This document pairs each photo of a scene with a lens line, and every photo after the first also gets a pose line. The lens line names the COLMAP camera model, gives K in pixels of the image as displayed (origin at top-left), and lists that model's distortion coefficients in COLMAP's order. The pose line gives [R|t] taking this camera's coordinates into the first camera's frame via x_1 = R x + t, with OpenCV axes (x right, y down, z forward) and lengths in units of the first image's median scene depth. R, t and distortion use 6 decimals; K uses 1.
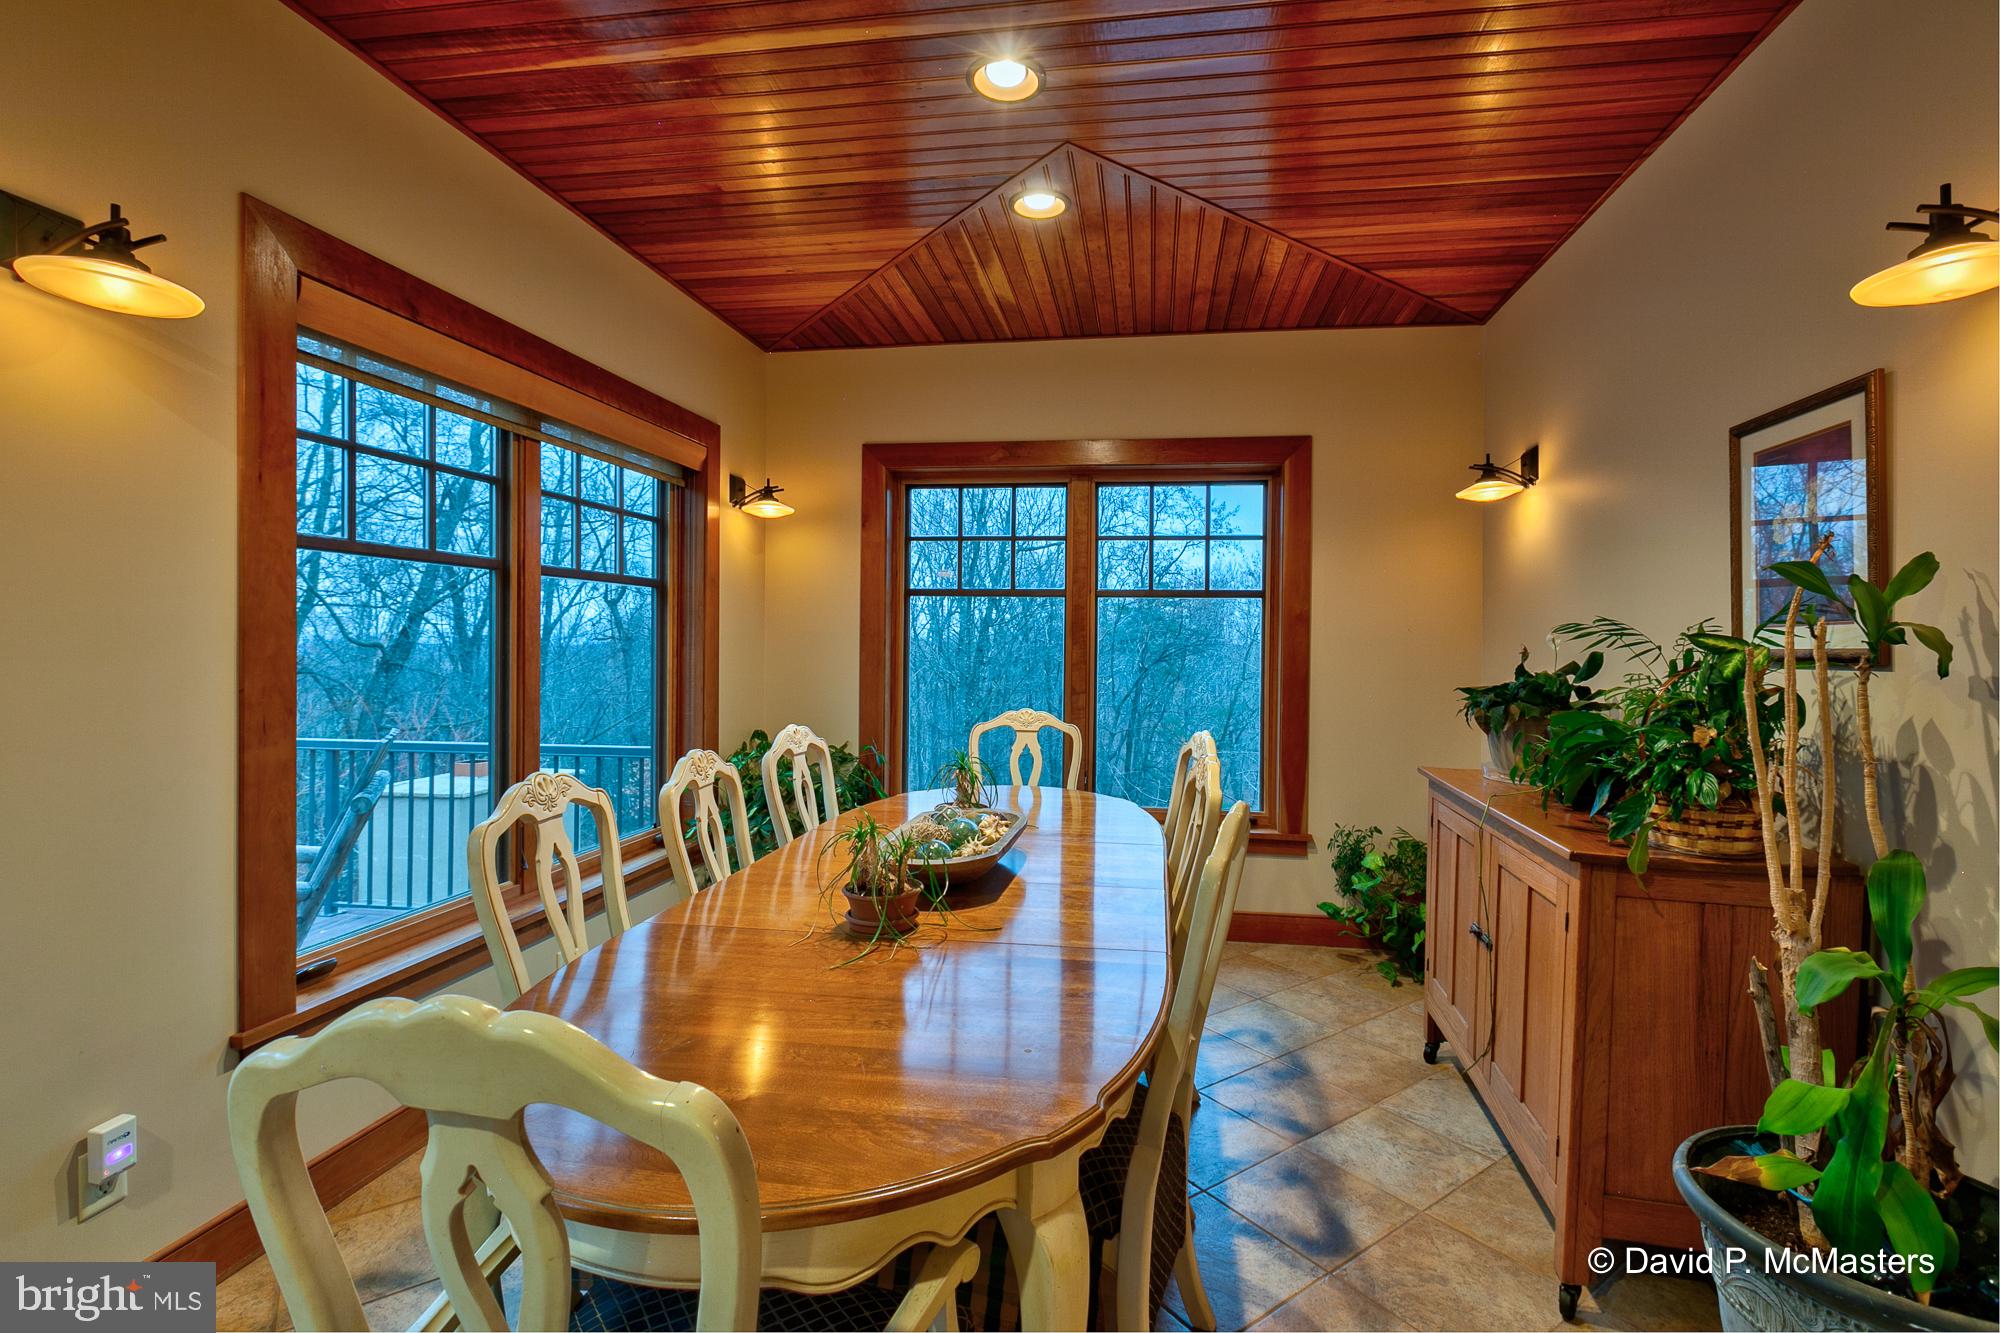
lens RADIAL K [[908.6, 0, 1006.8], [0, 908.6, 661.1], [0, 0, 1]] dist [0.000697, -0.000192]
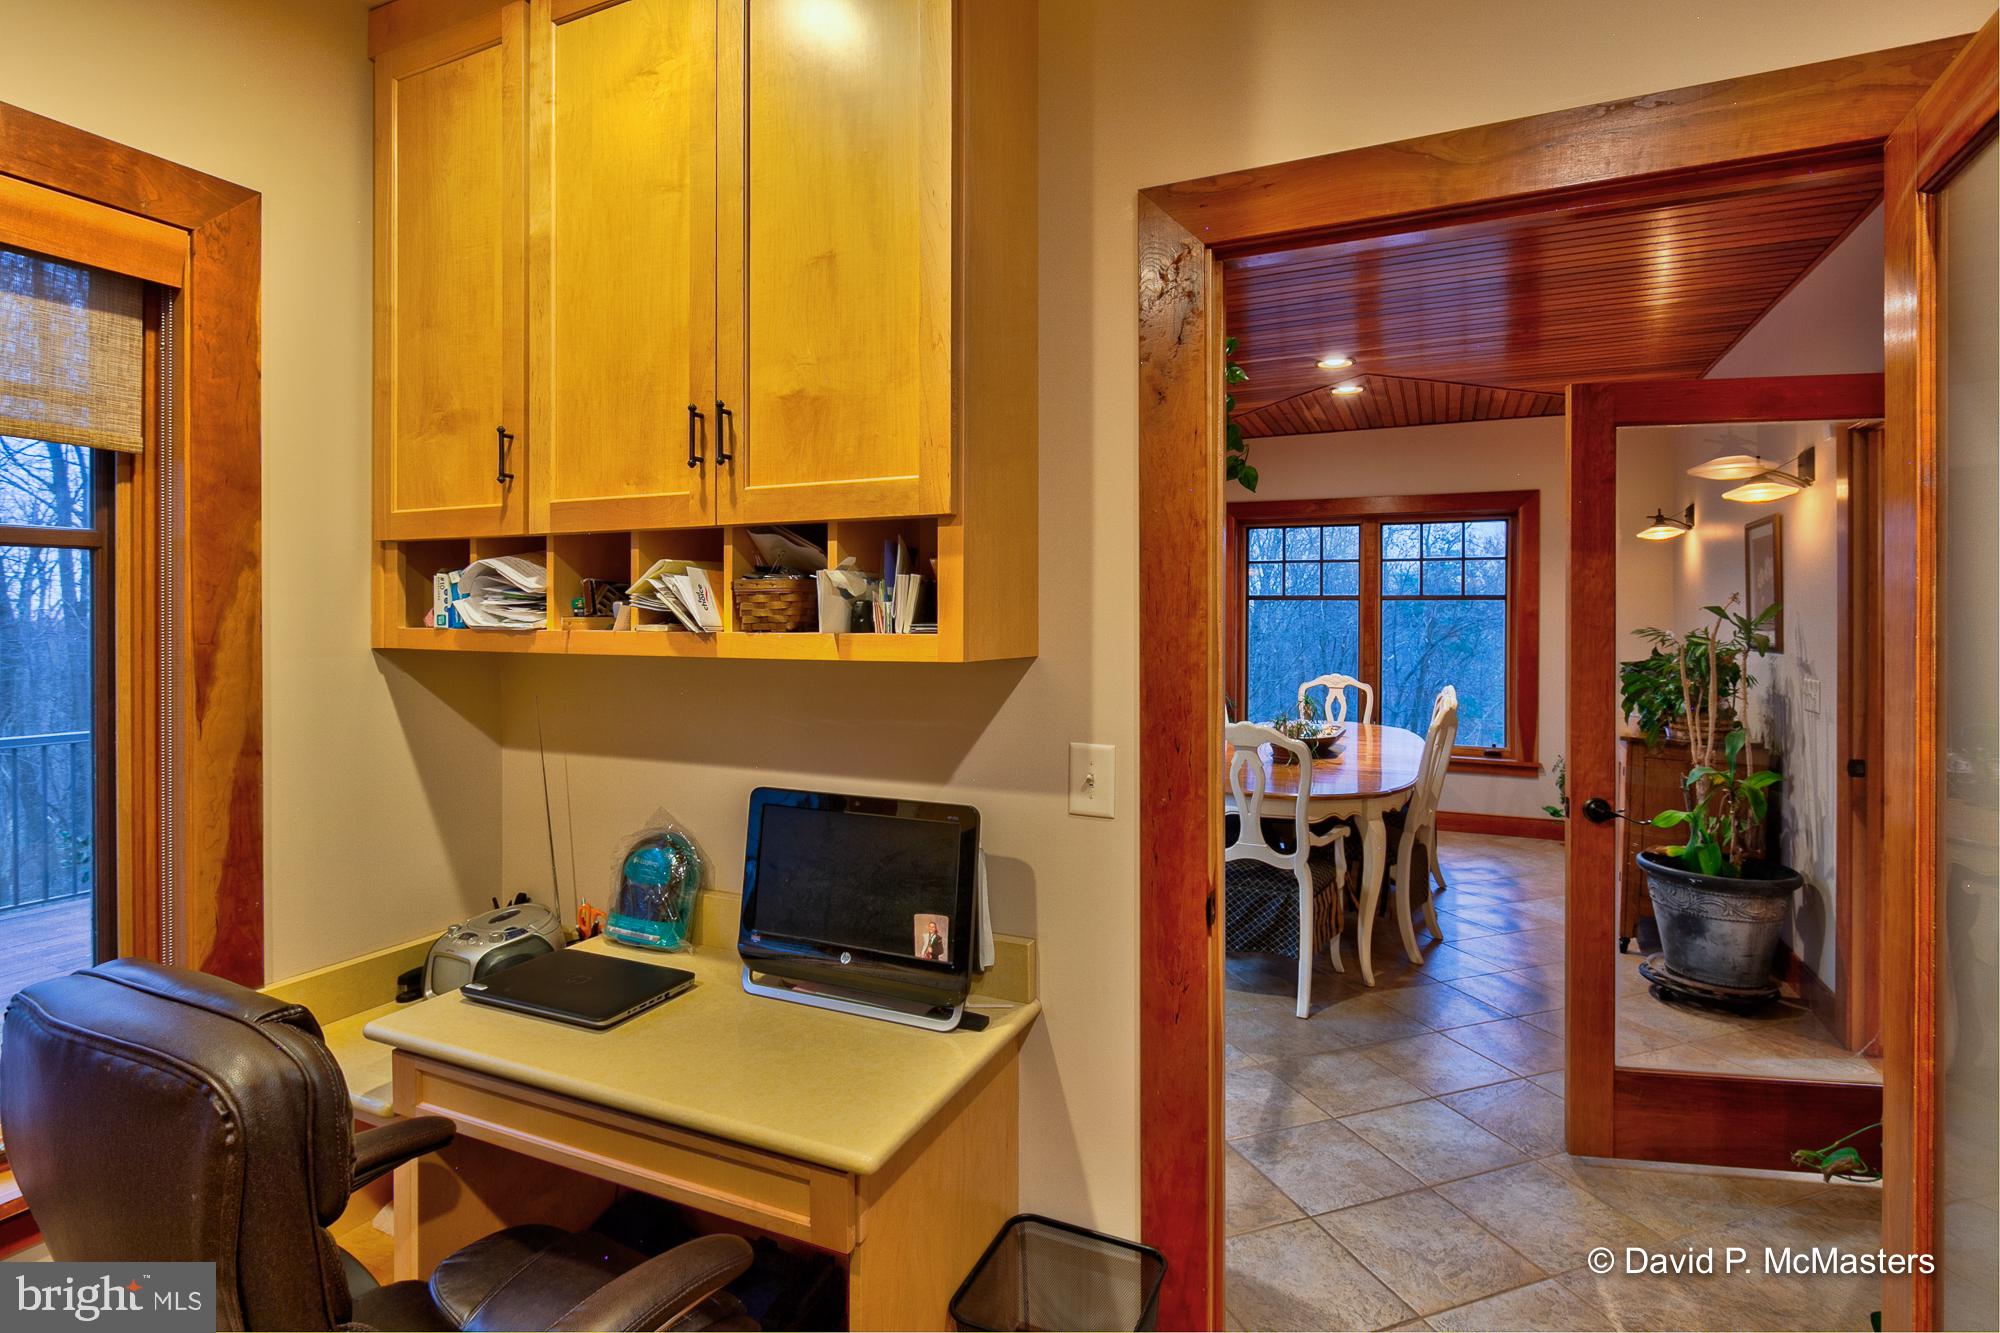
lens RADIAL K [[959.8, 0, 972.3], [0, 959.8, 624.3], [0, 0, 1]] dist [-0.006086, 0.000148]
pose [[0.955531, -0.004469, -0.294856, -0.084158], [0.000898, 0.999925, -0.012246, -0.013699], [0.294888, 0.011437, 0.955463, -0.744365]]
